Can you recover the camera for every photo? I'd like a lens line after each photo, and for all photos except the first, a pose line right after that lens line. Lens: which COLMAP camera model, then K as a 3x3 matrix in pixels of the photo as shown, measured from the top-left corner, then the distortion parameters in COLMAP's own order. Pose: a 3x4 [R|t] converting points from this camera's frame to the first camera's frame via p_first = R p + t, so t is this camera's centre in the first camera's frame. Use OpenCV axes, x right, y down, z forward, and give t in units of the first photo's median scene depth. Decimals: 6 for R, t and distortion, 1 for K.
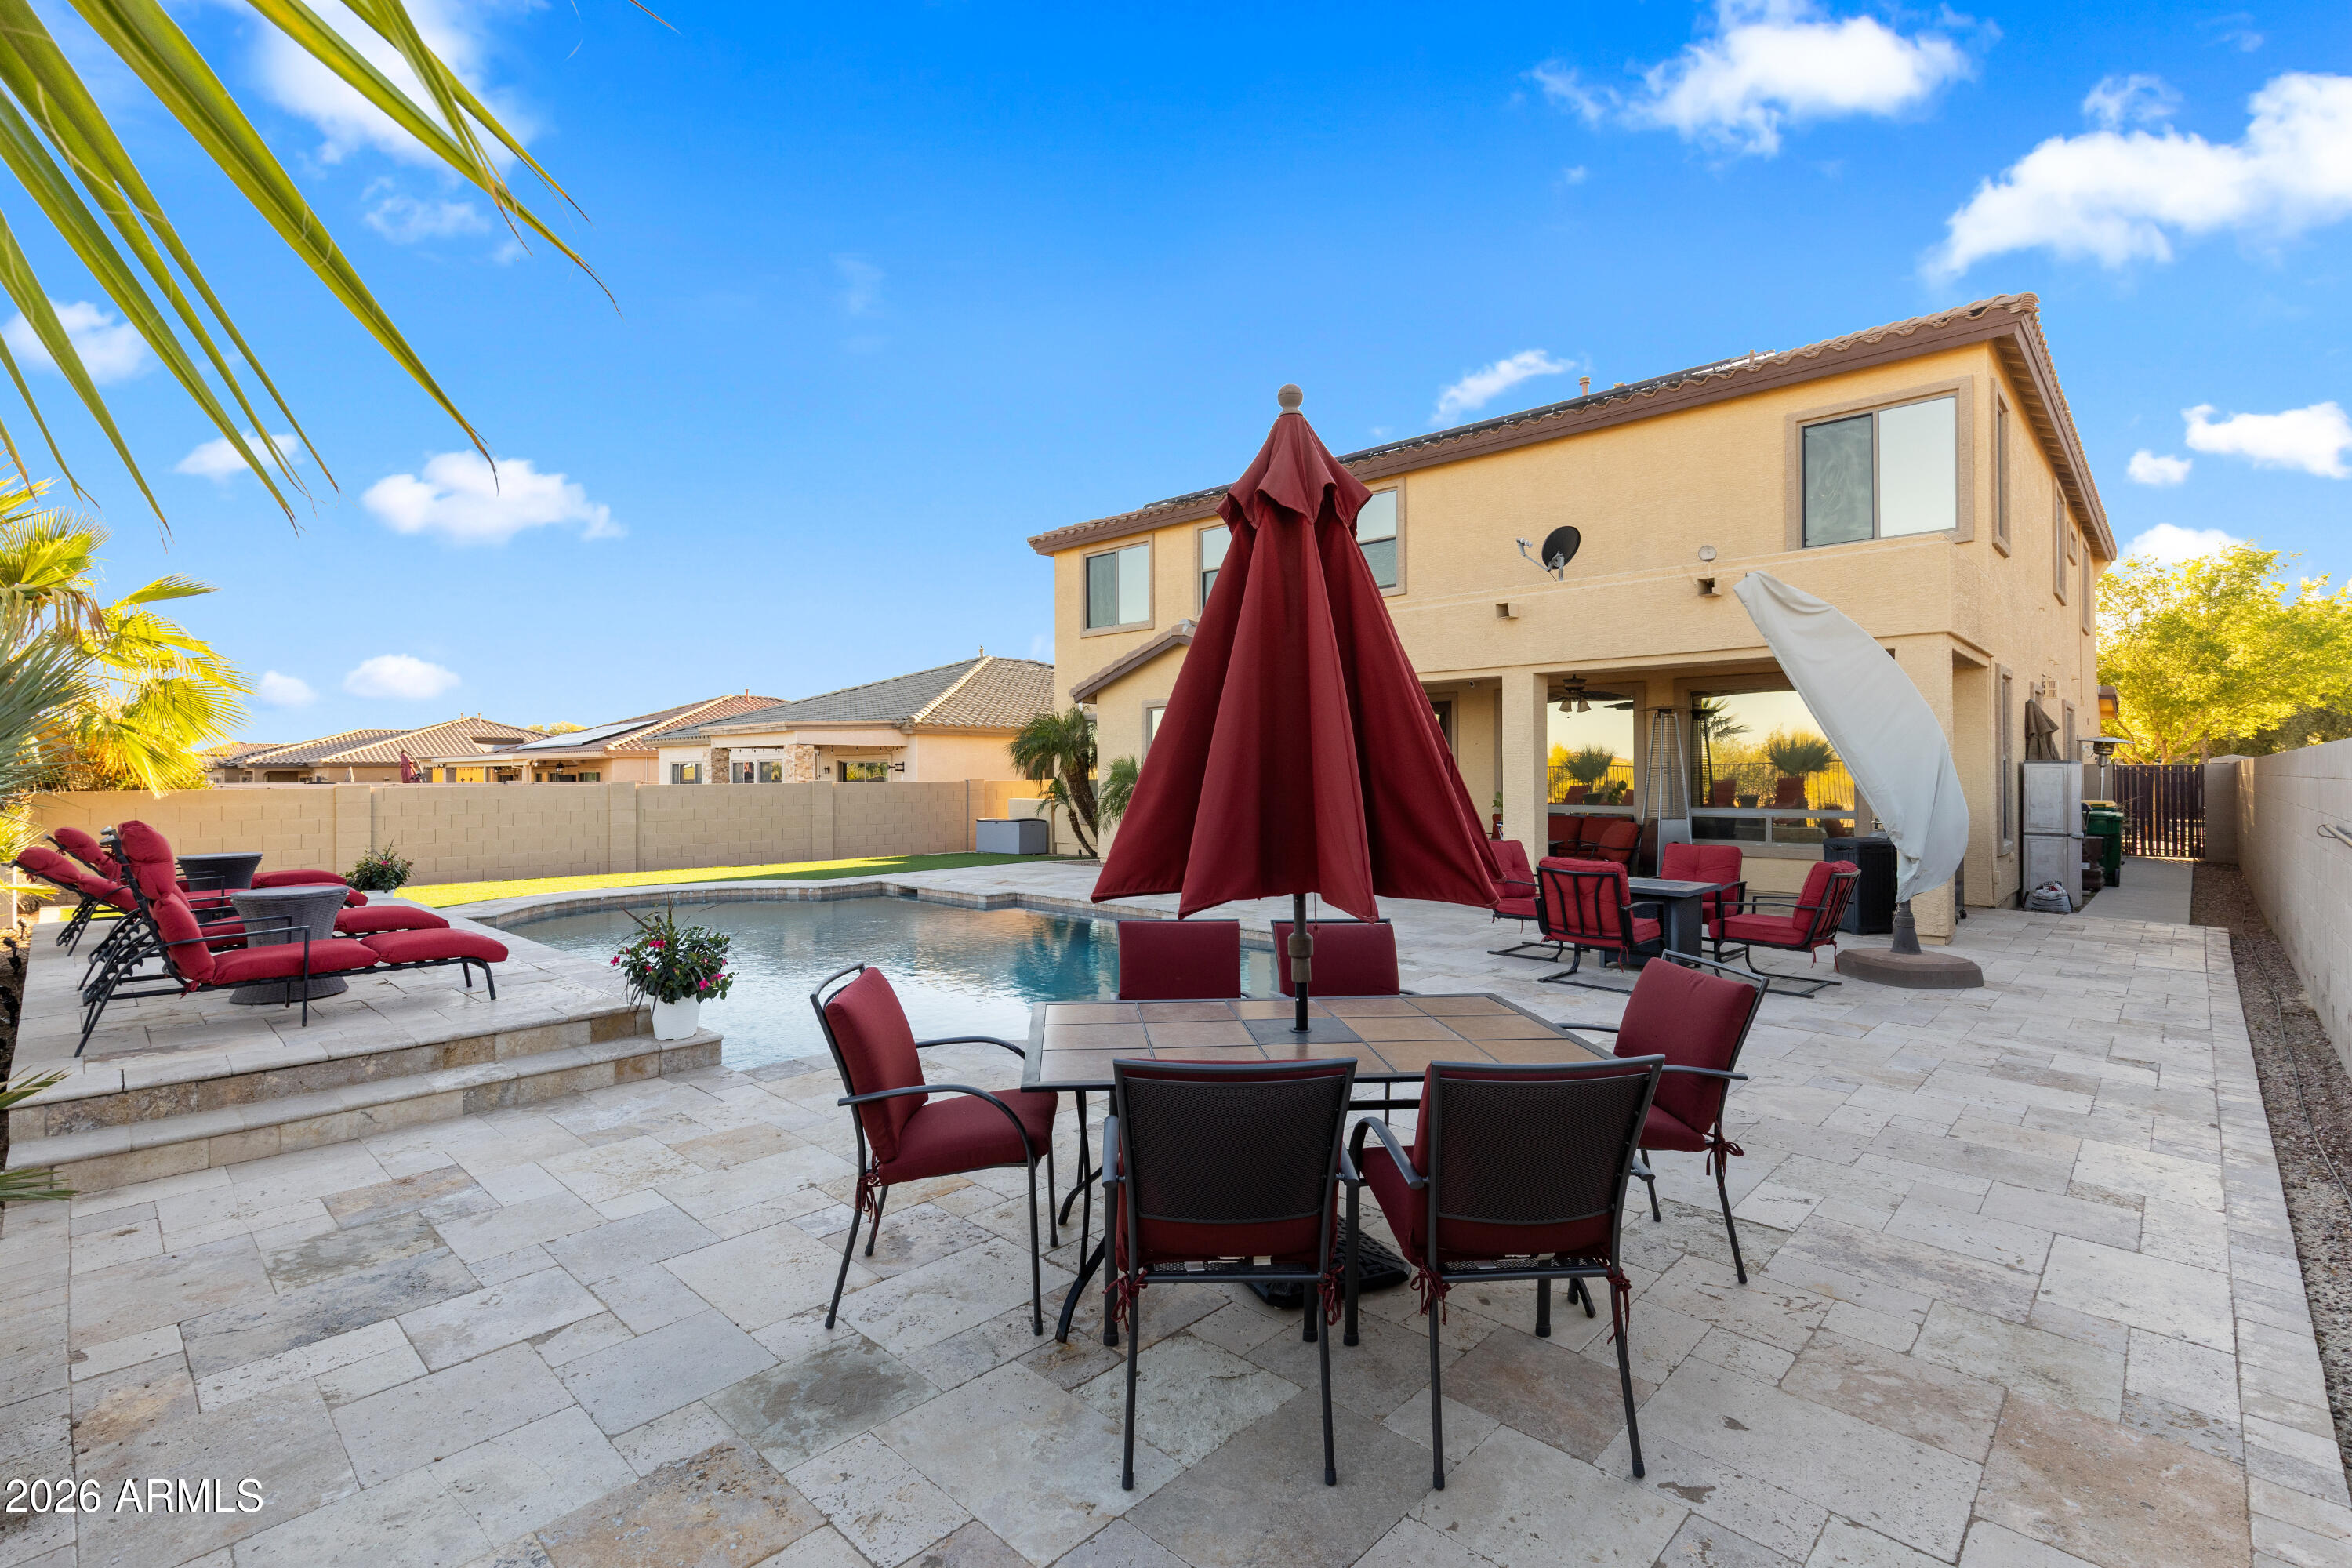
lens RADIAL K [[1071.4, 0, 1177.0], [0, 1071.4, 754.1], [0, 0, 1]] dist [-0.000491, 0.000131]
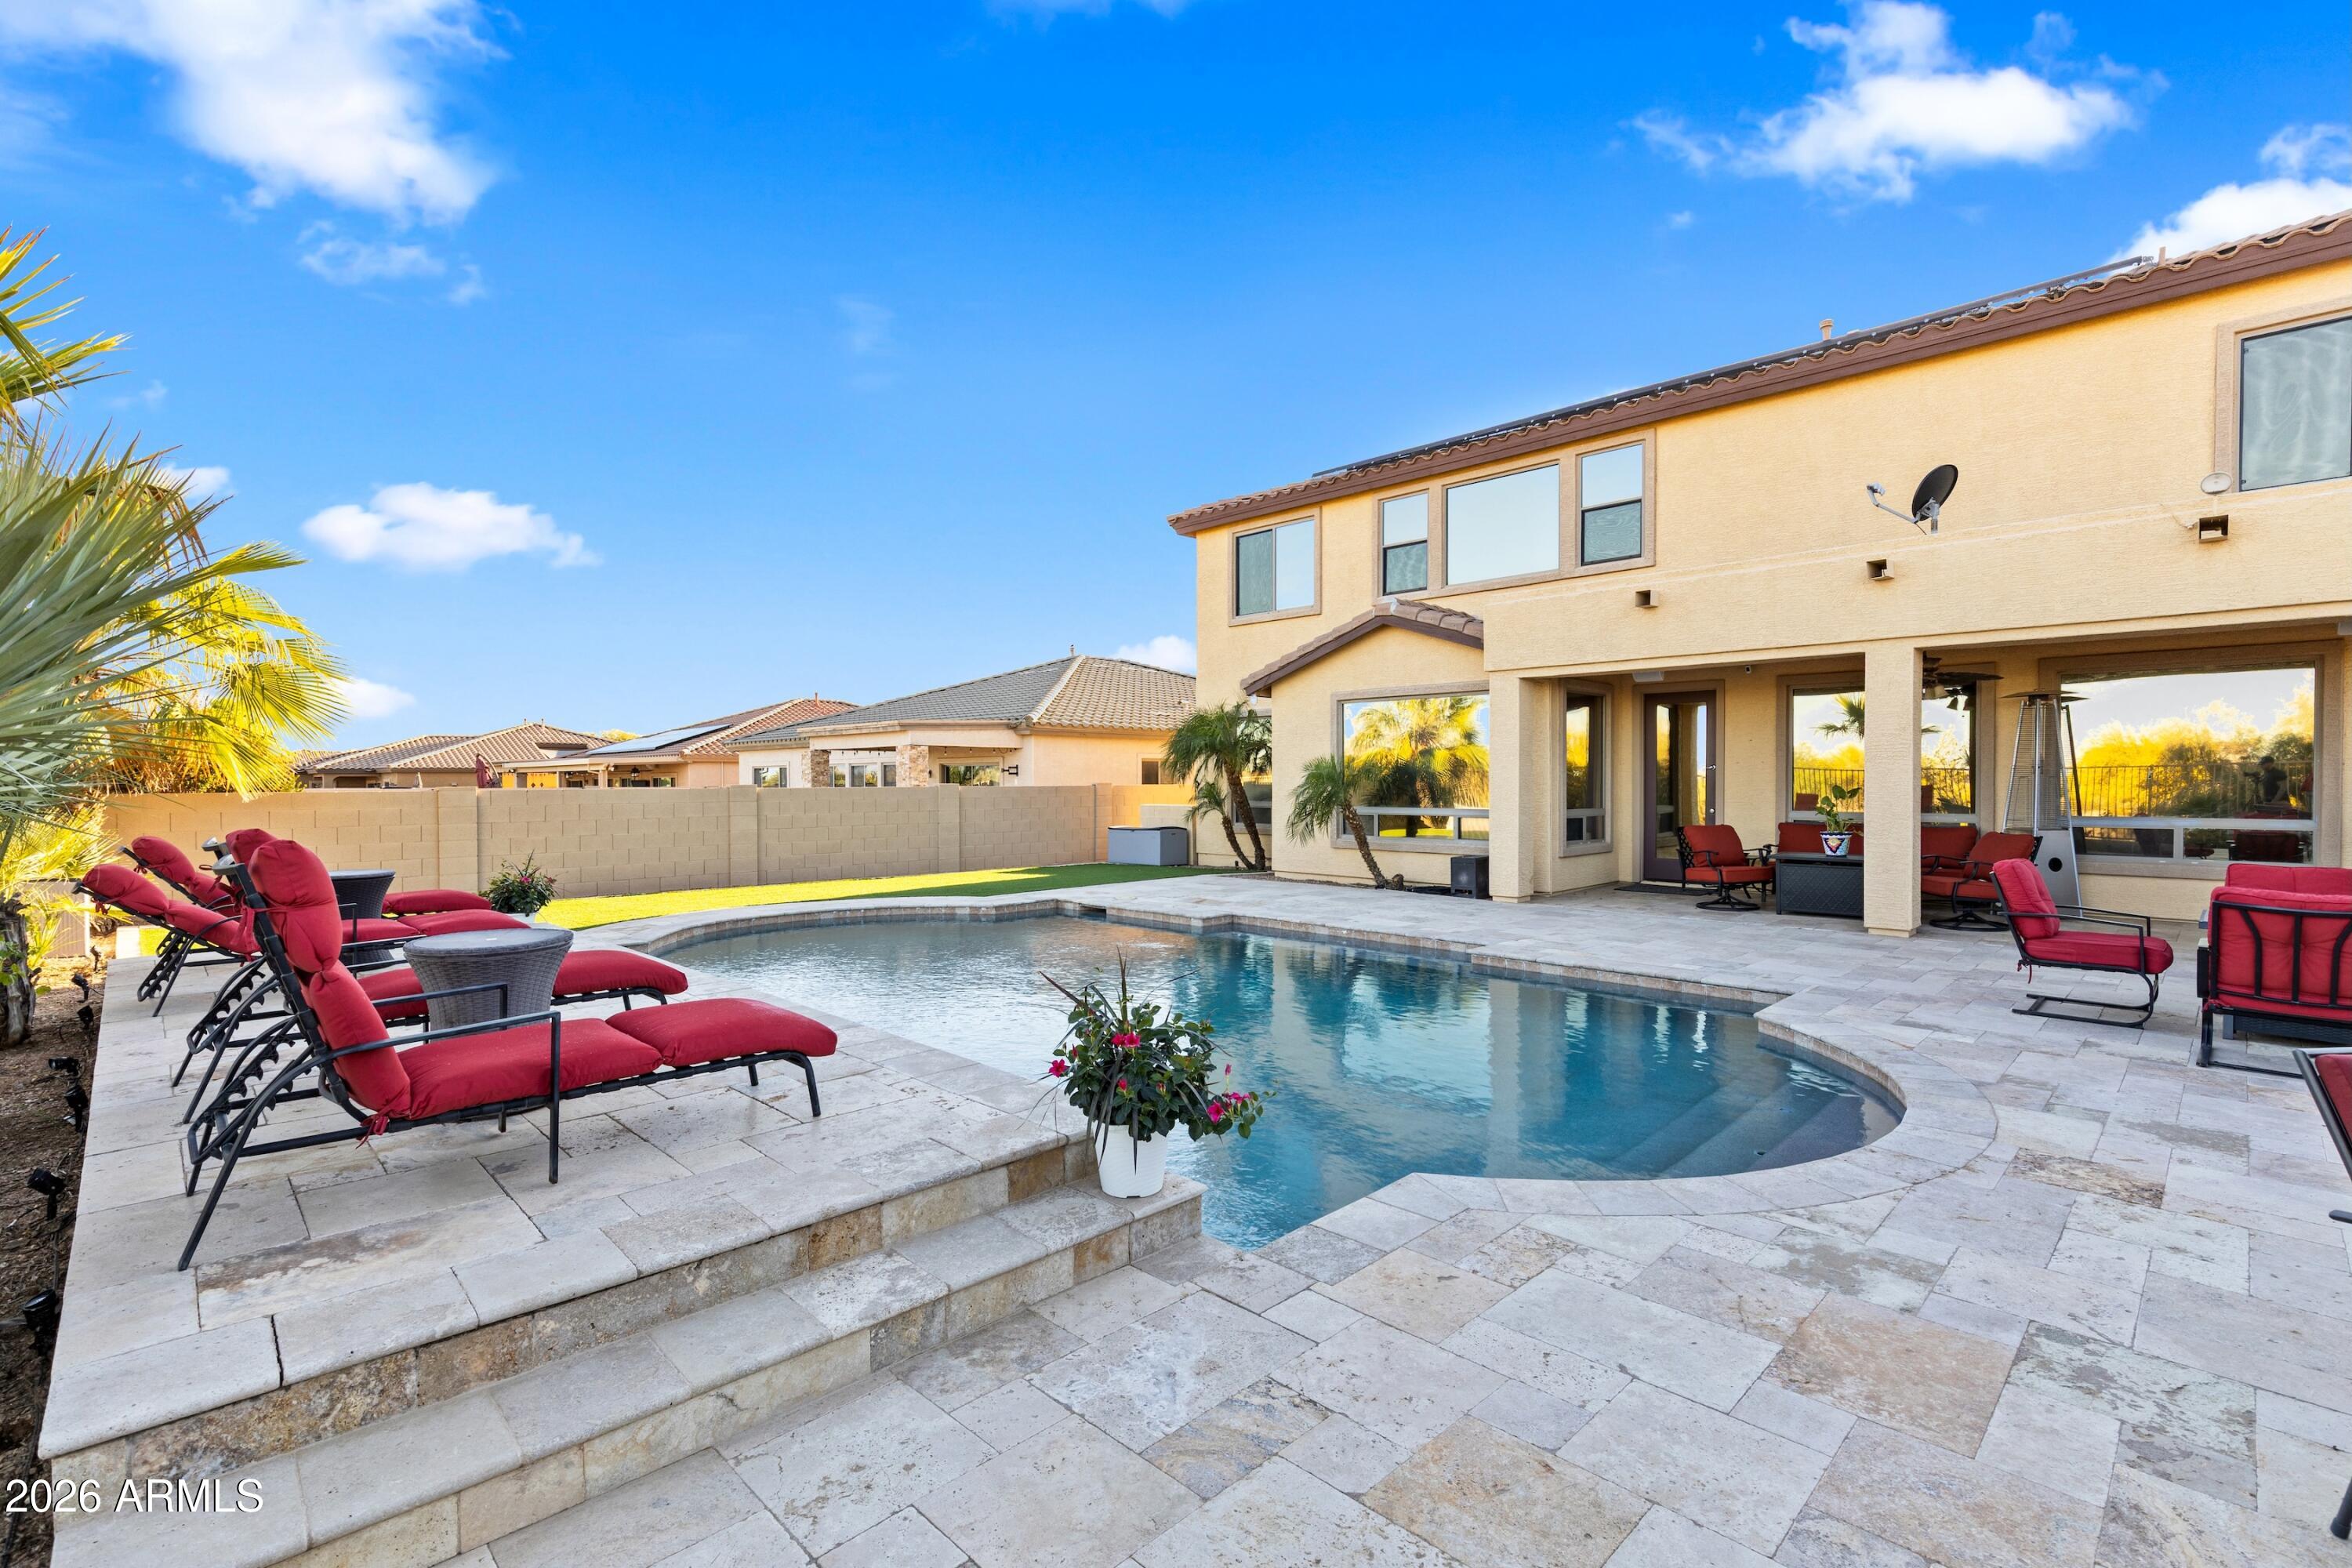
lens RADIAL K [[1063.2, 0, 1170.9], [0, 1063.2, 780.1], [0, 0, 1]] dist [0.002964, 0.000020]
pose [[0.999382, 0.000875, -0.035146, -0.171304], [-0.000278, 0.999856, 0.016986, 0.009026], [0.035156, -0.016965, 0.999238, 0.162511]]
